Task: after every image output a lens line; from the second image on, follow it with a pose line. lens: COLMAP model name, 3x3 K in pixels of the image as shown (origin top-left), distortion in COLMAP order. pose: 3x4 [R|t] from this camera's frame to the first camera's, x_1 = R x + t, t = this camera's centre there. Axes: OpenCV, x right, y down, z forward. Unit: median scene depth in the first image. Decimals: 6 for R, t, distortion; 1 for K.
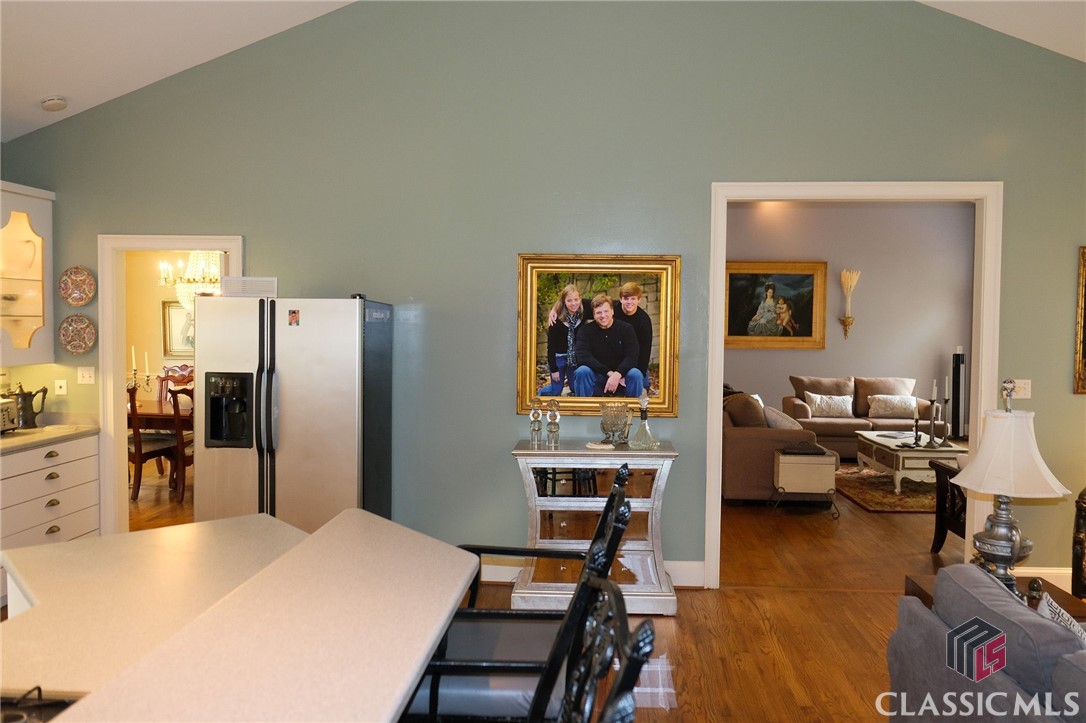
lens RADIAL K [[847.5, 0, 554.7], [0, 847.5, 354.2], [0, 0, 1]] dist [-0.017641, 0.011991]
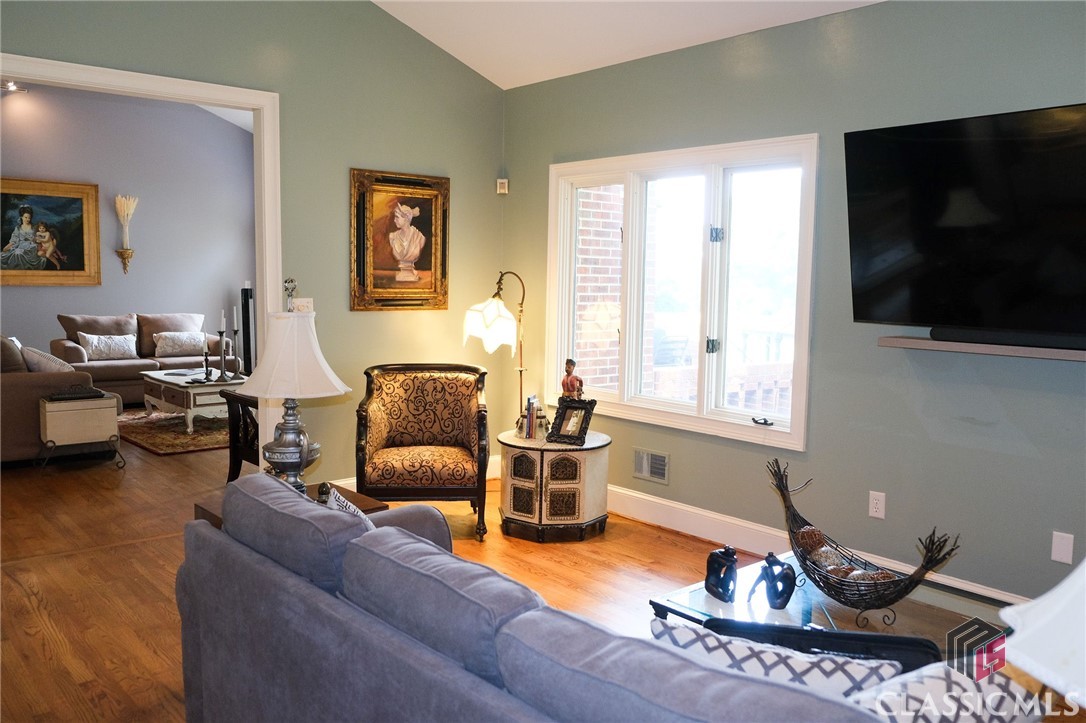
lens RADIAL K [[883.1, 0, 543.5], [0, 883.1, 360.7], [0, 0, 1]] dist [-0.014921, 0.017712]
pose [[0.719492, -0.068916, 0.691073, 0.029635], [0.022079, 0.996831, 0.076420, 0.030398], [-0.694150, -0.039725, 0.718733, 0.049185]]
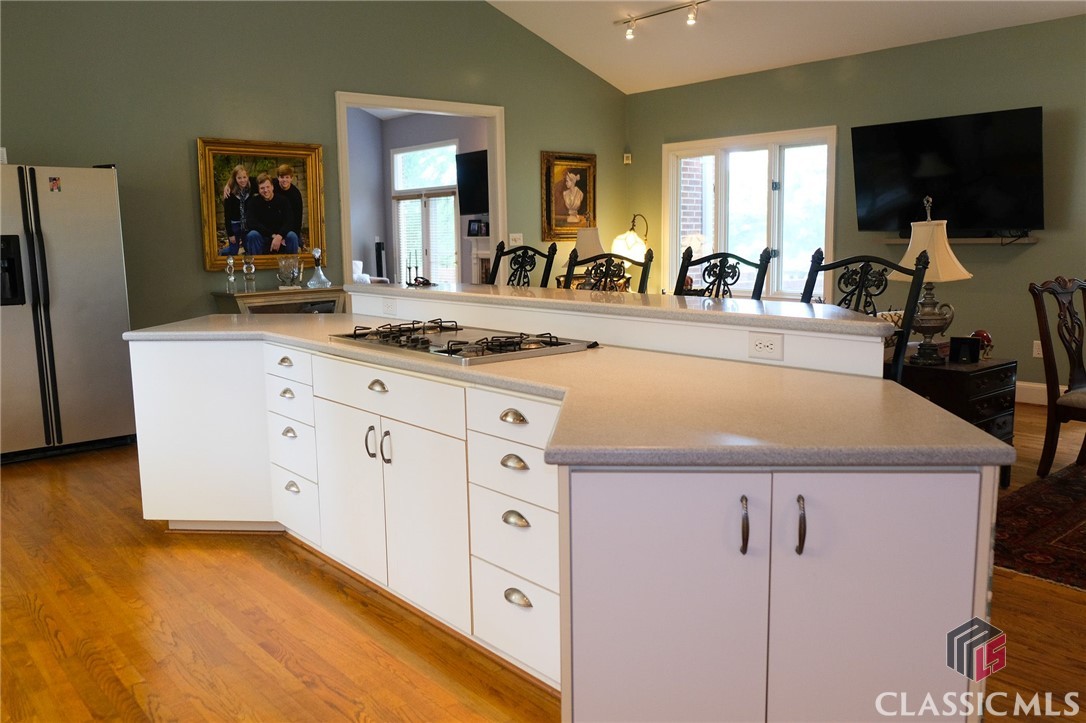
lens RADIAL K [[883.1, 0, 550.4], [0, 883.1, 359.7], [0, 0, 1]] dist [-0.014921, 0.017712]
pose [[0.725703, -0.118193, 0.677780, -0.562190], [0.050322, 0.991613, 0.119040, 0.070936], [-0.686165, -0.052280, 0.725565, -0.272603]]
